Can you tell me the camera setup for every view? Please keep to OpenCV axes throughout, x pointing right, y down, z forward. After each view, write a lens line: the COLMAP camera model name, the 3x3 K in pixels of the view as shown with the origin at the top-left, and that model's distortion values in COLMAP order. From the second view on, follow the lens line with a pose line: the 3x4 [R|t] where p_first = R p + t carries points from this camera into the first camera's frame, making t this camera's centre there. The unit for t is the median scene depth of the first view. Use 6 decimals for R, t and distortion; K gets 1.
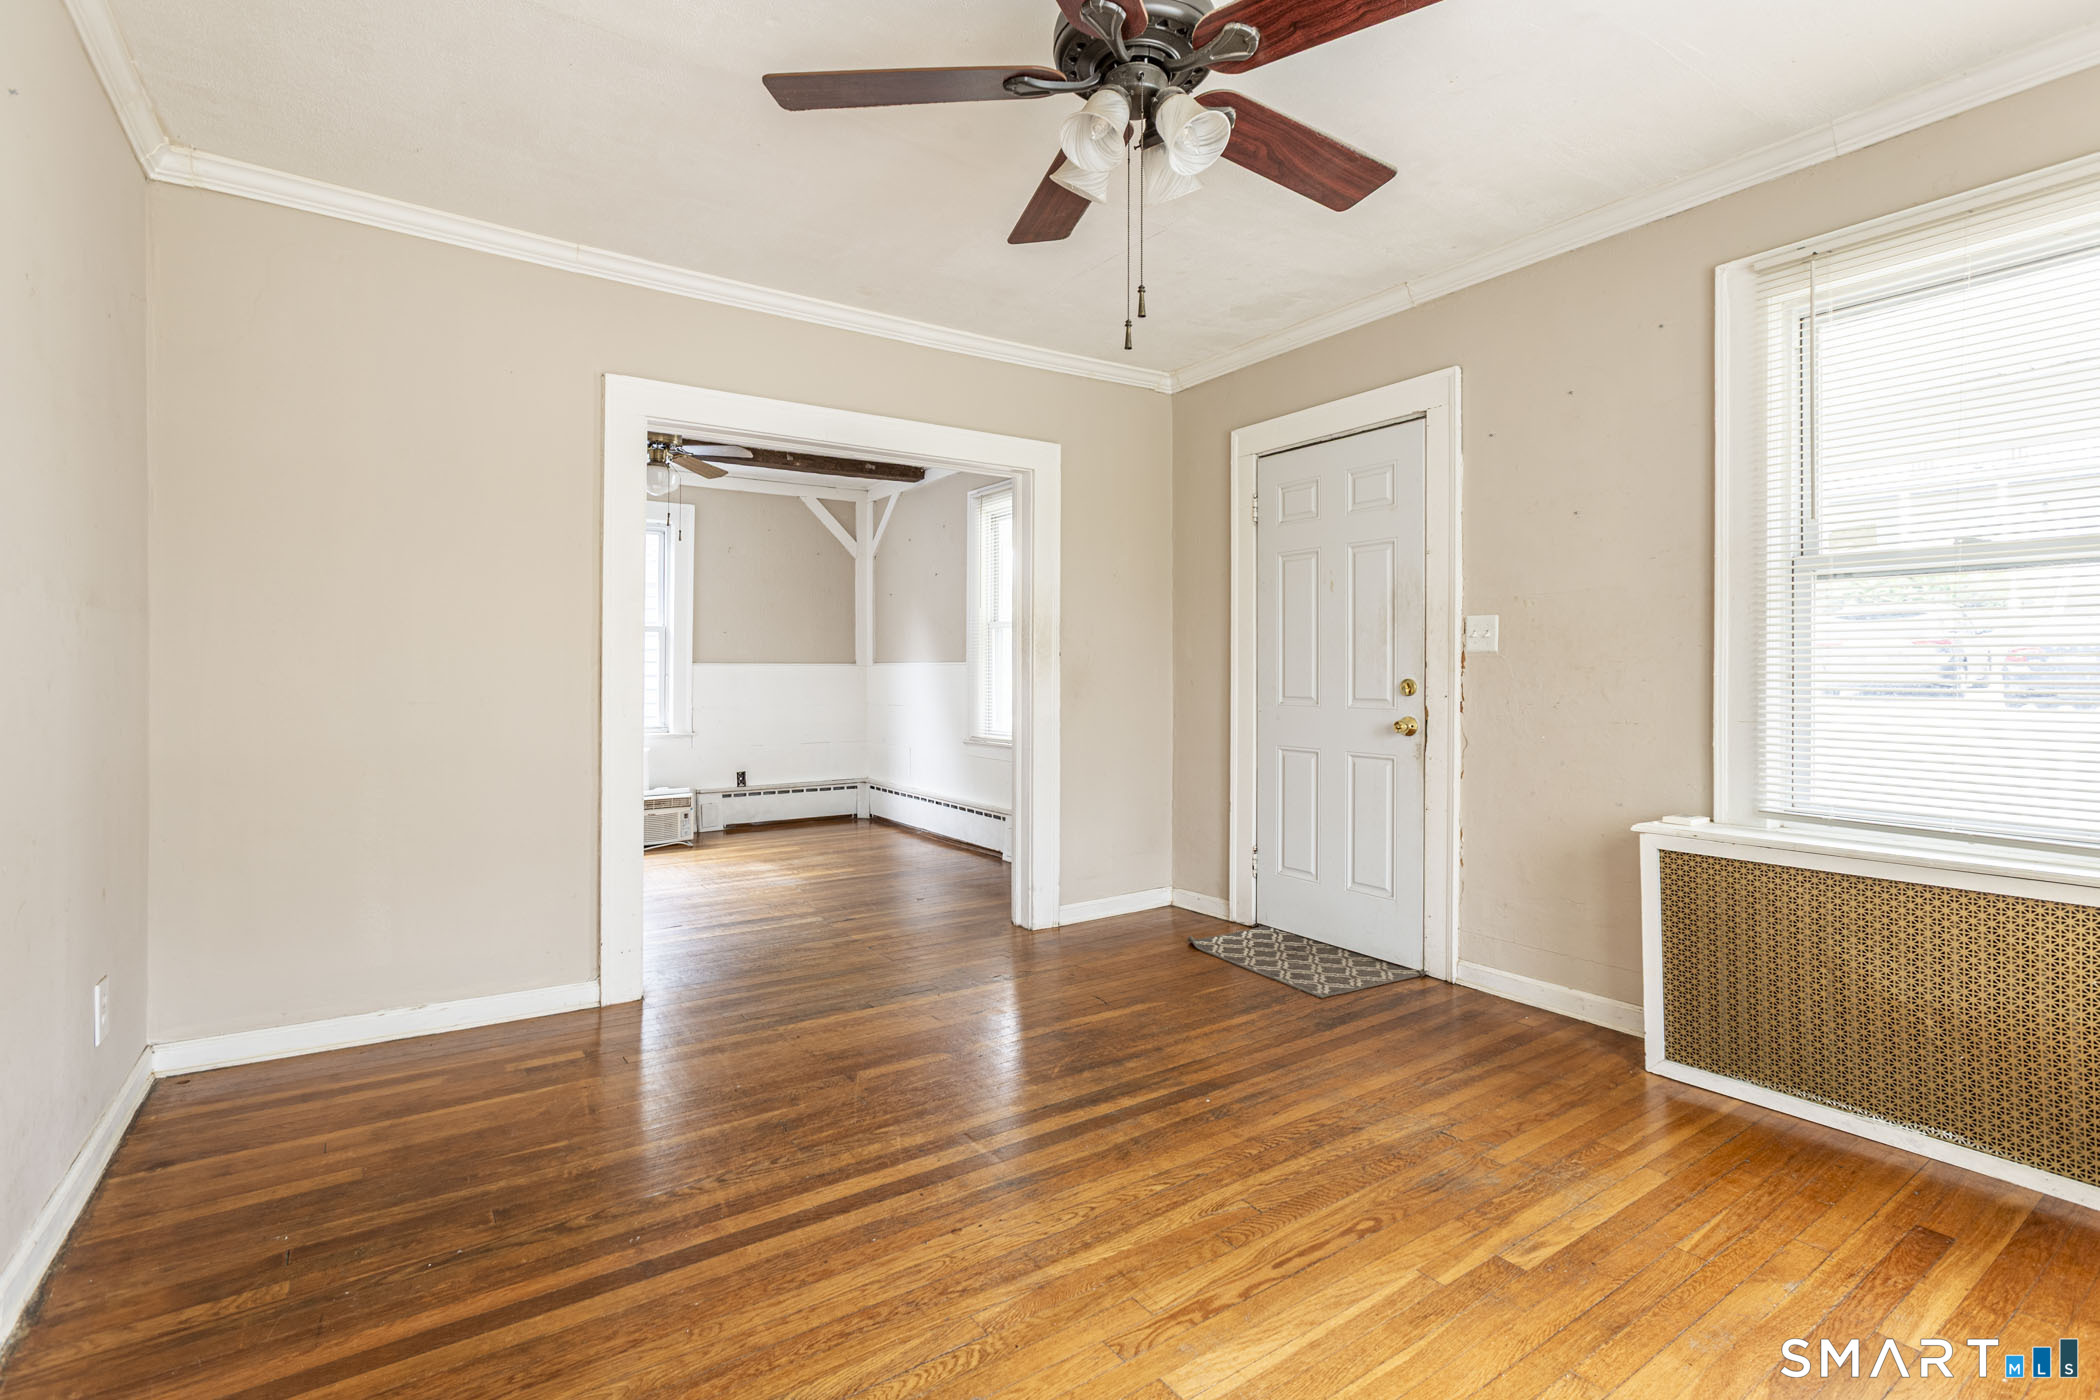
lens RADIAL K [[929.1, 0, 1047.0], [0, 929.1, 676.8], [0, 0, 1]] dist [-0.023260, 0.014371]
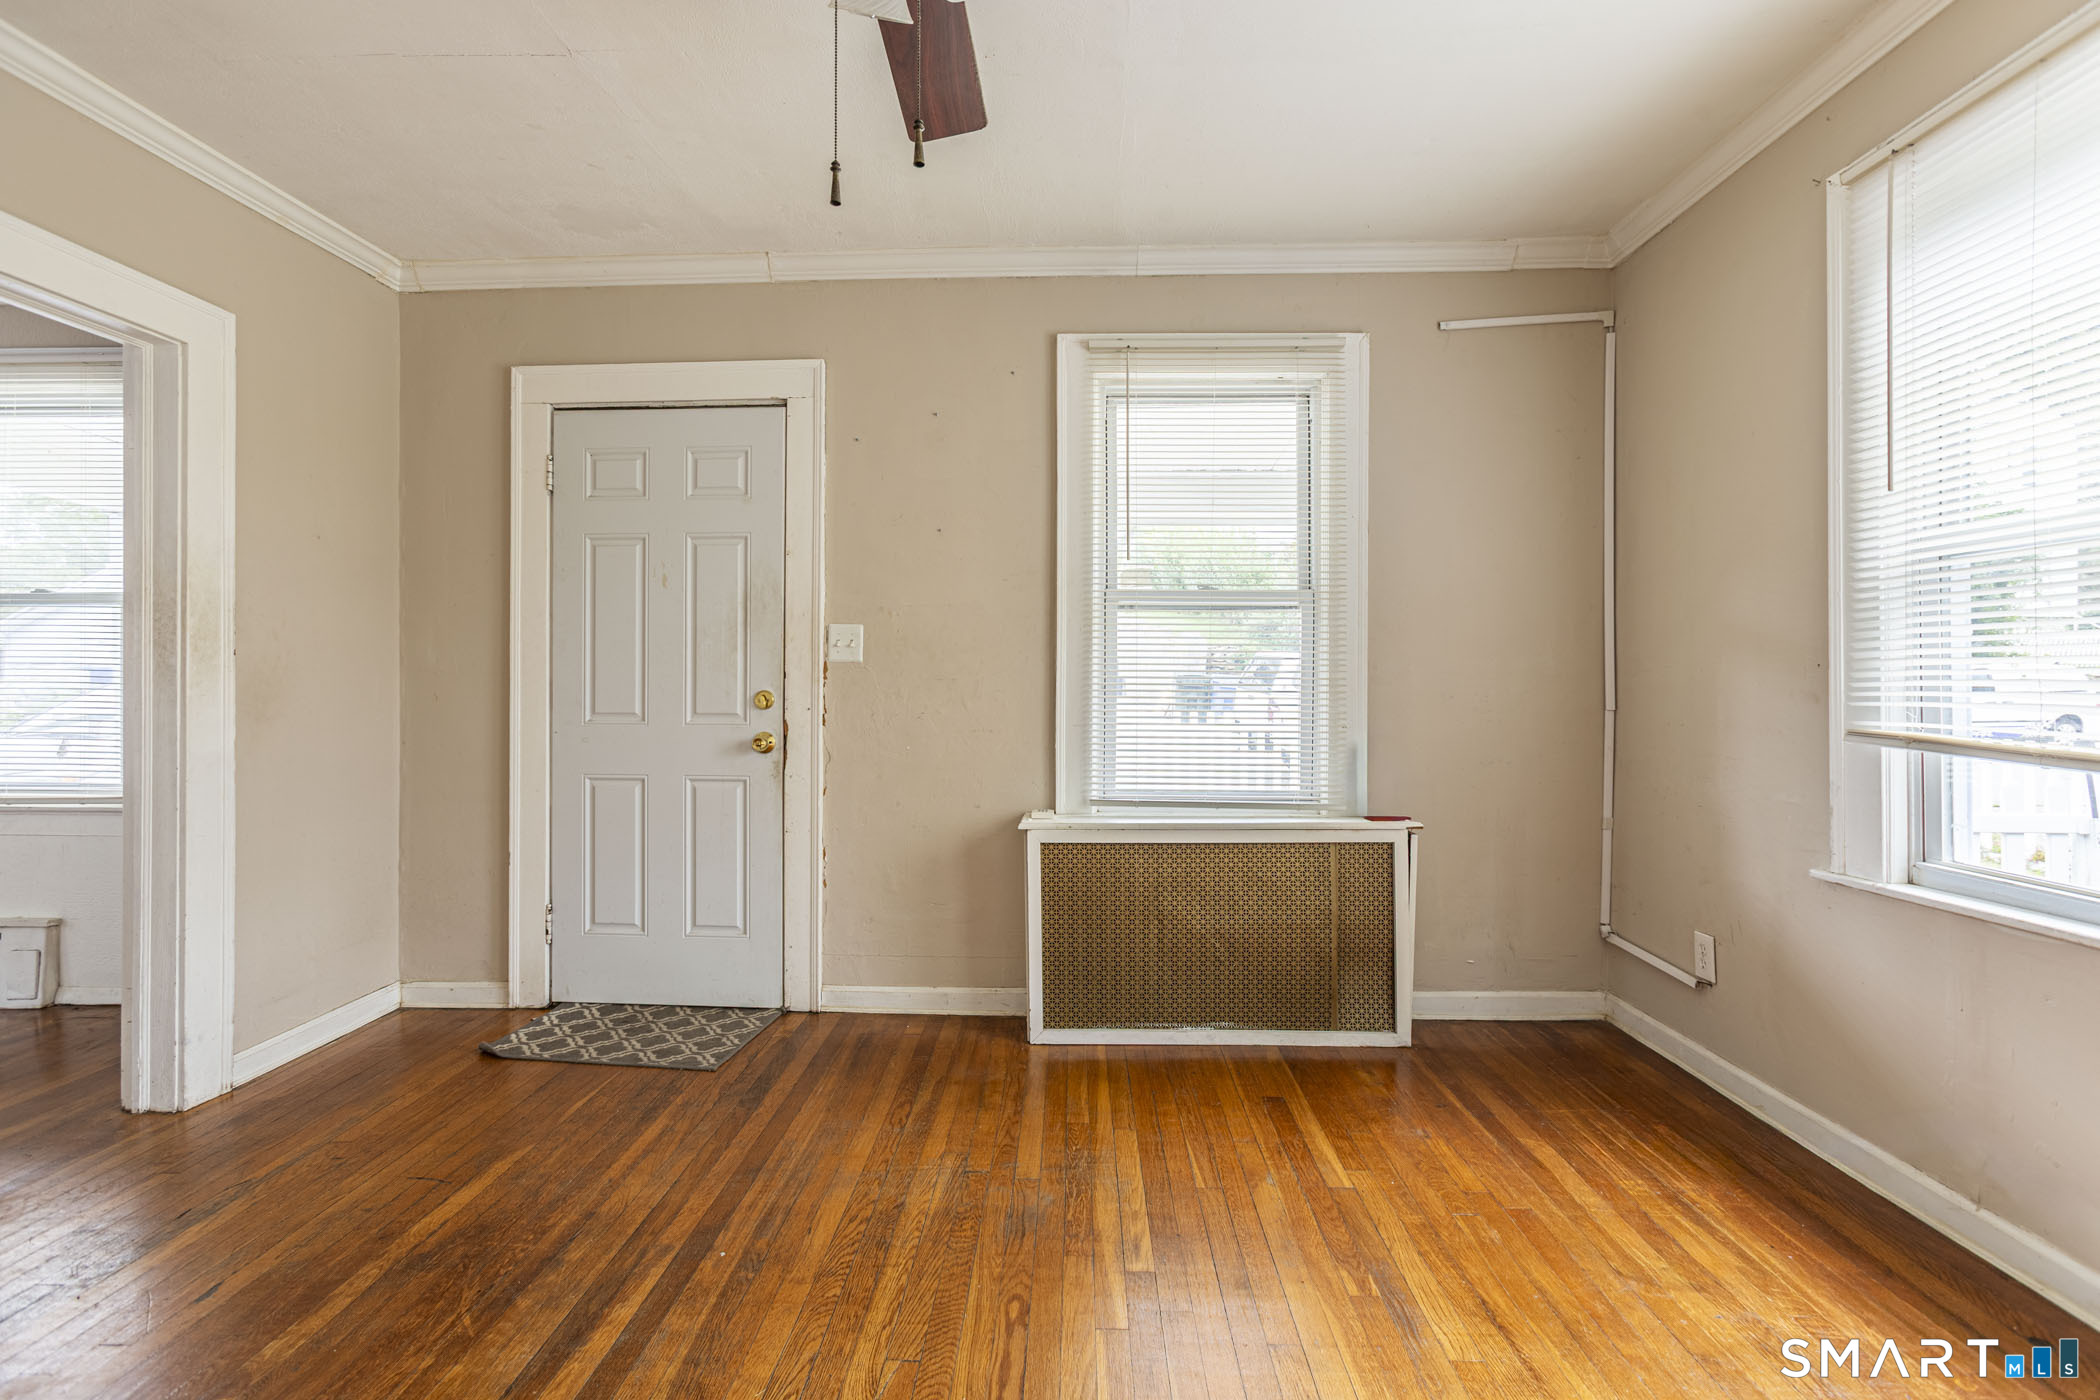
lens RADIAL K [[950.1, 0, 975.7], [0, 950.1, 694.1], [0, 0, 1]] dist [-0.026494, 0.023869]
pose [[0.617599, -0.005547, 0.786473, -0.230429], [0.001433, 0.999981, 0.005928, 0.000719], [-0.786492, -0.002534, 0.617596, 0.285541]]
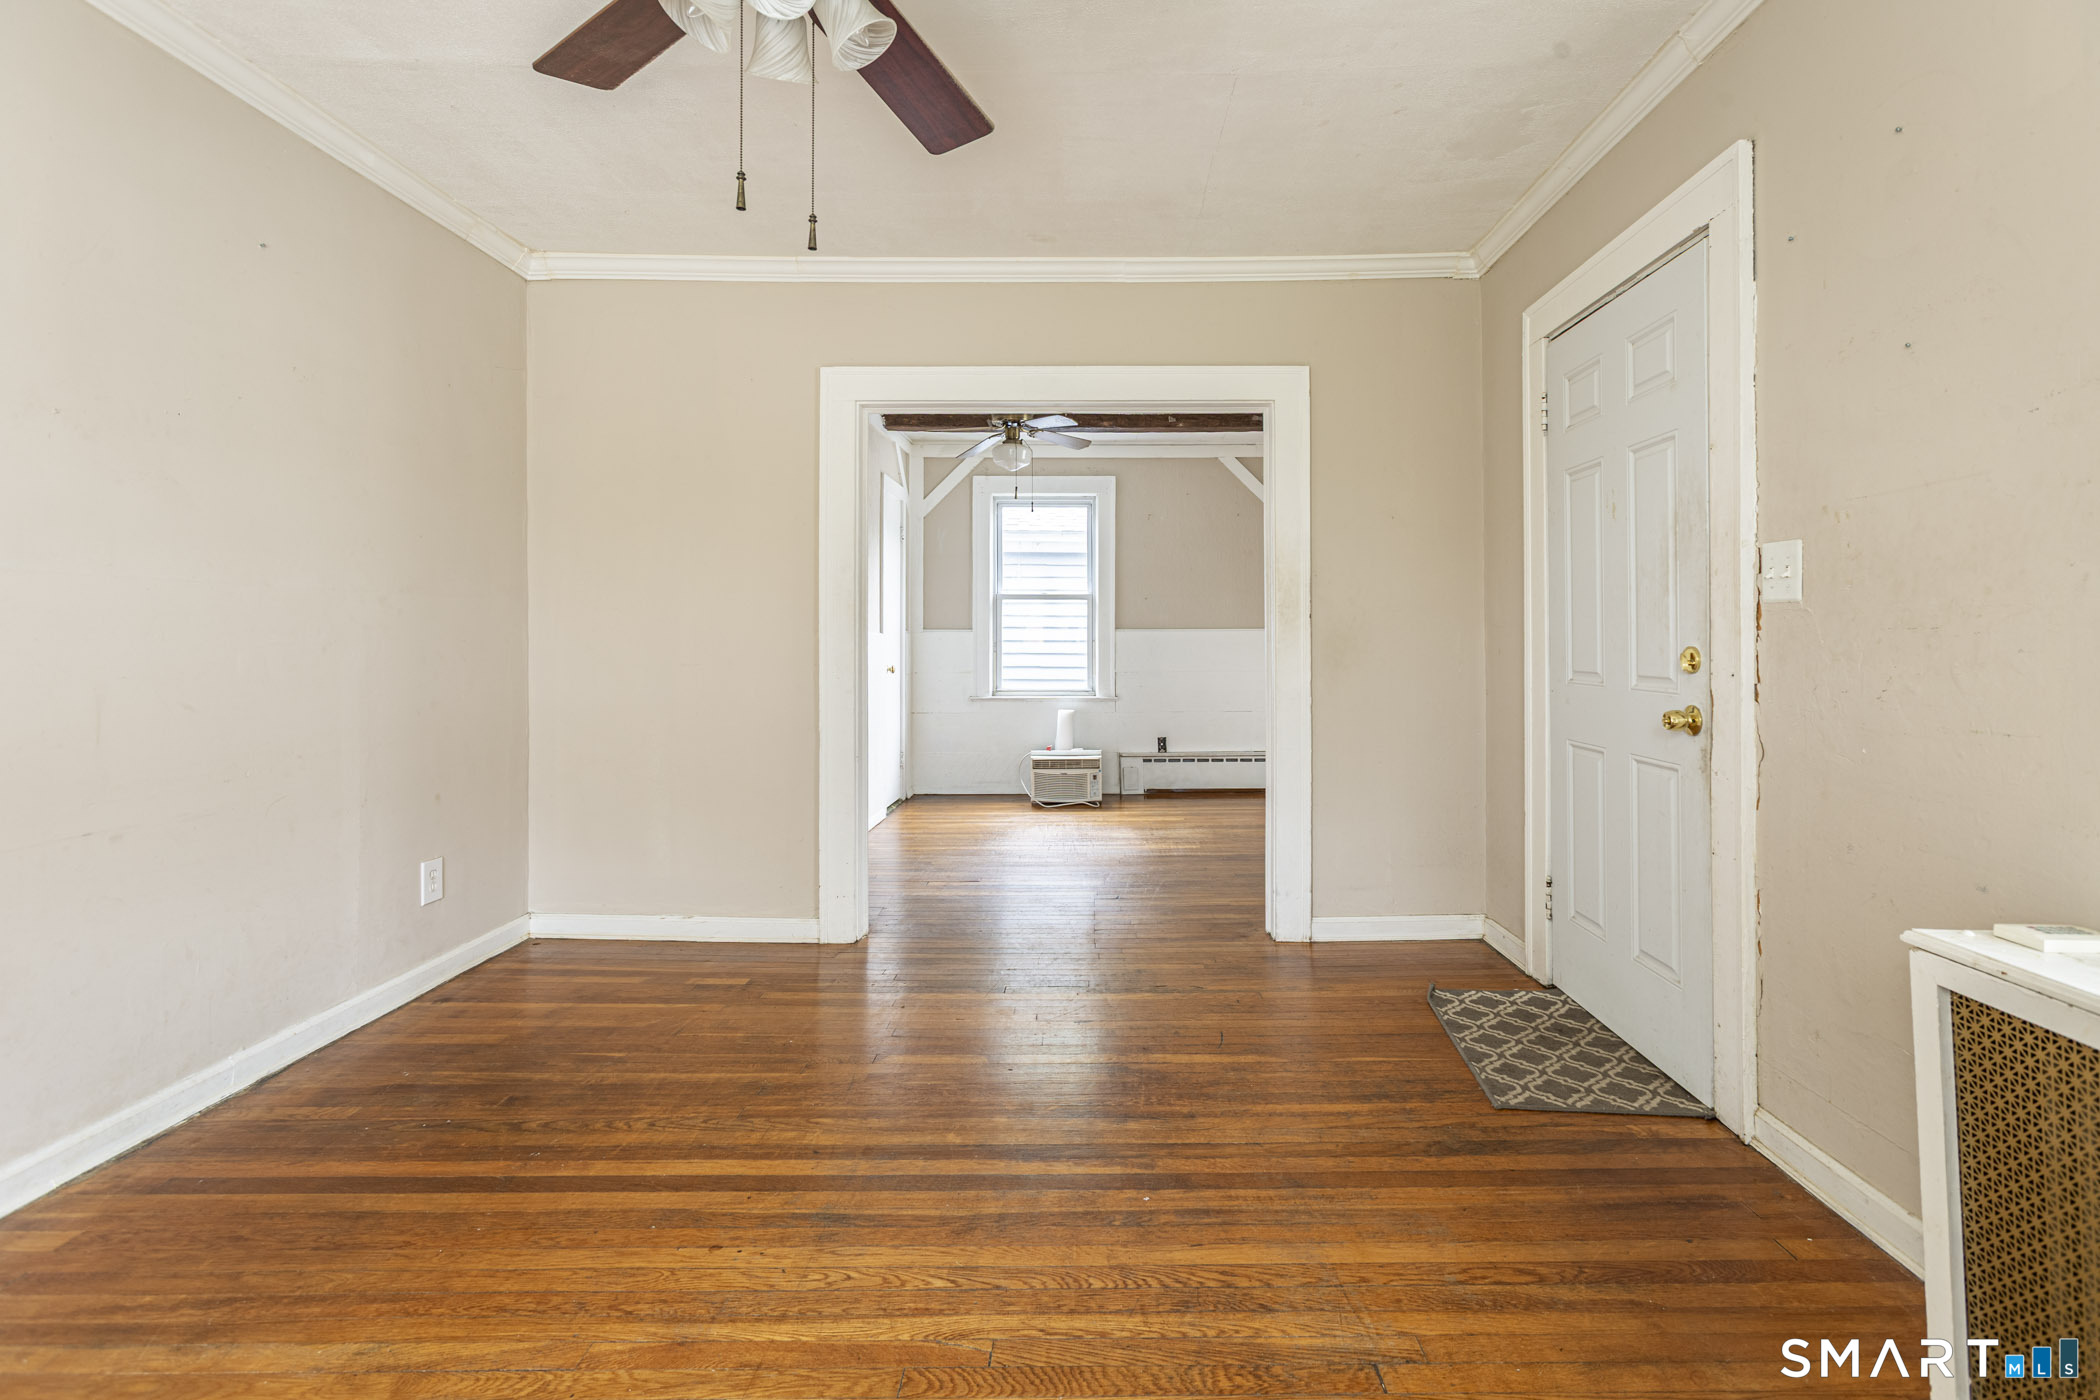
lens RADIAL K [[952.1, 0, 1150.8], [0, 952.1, 635.6], [0, 0, 1]] dist [-0.019856, 0.015525]
pose [[0.839920, -0.003981, -0.542695, 0.467278], [-0.000178, 0.999971, -0.007610, -0.000318], [0.542710, 0.006489, 0.839895, 0.265169]]
